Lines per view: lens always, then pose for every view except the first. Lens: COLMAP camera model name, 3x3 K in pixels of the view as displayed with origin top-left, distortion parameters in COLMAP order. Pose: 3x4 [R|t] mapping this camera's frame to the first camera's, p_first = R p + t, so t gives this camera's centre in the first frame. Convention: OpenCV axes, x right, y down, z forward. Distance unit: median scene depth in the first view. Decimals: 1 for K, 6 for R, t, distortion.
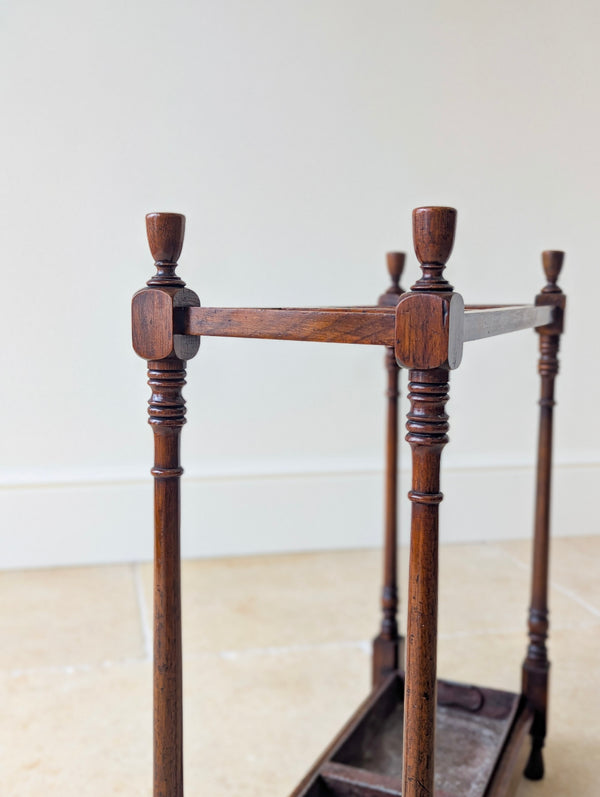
lens RADIAL K [[870.1, 0, 300.0], [0, 870.1, 398.5], [0, 0, 1]] dist [0.040358, 0.002283]
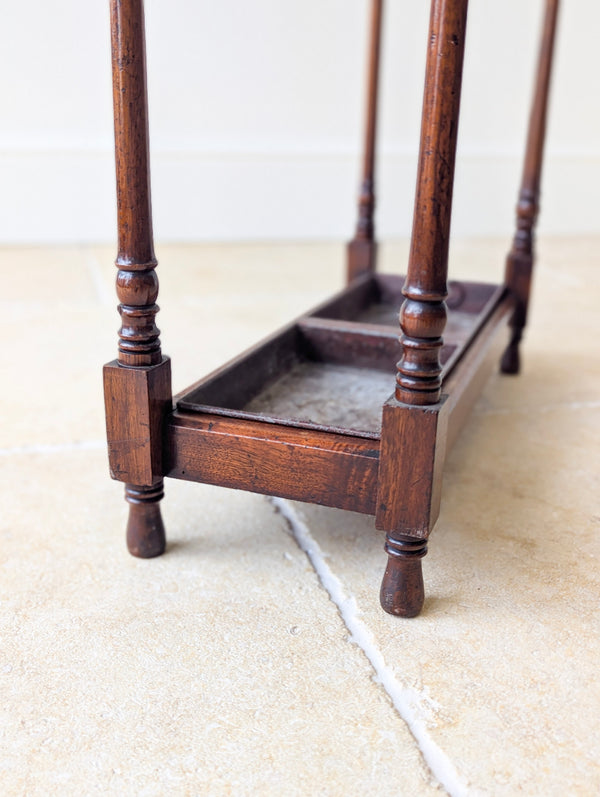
lens RADIAL K [[859.2, 0, 298.5], [0, 859.2, 387.2], [0, 0, 1]] dist [0.013014, 0.031636]
pose [[0.998315, -0.000216, 0.058028, -0.023823], [-0.012460, 0.975872, 0.217989, 0.249139], [-0.056675, -0.218345, 0.974225, 0.084800]]
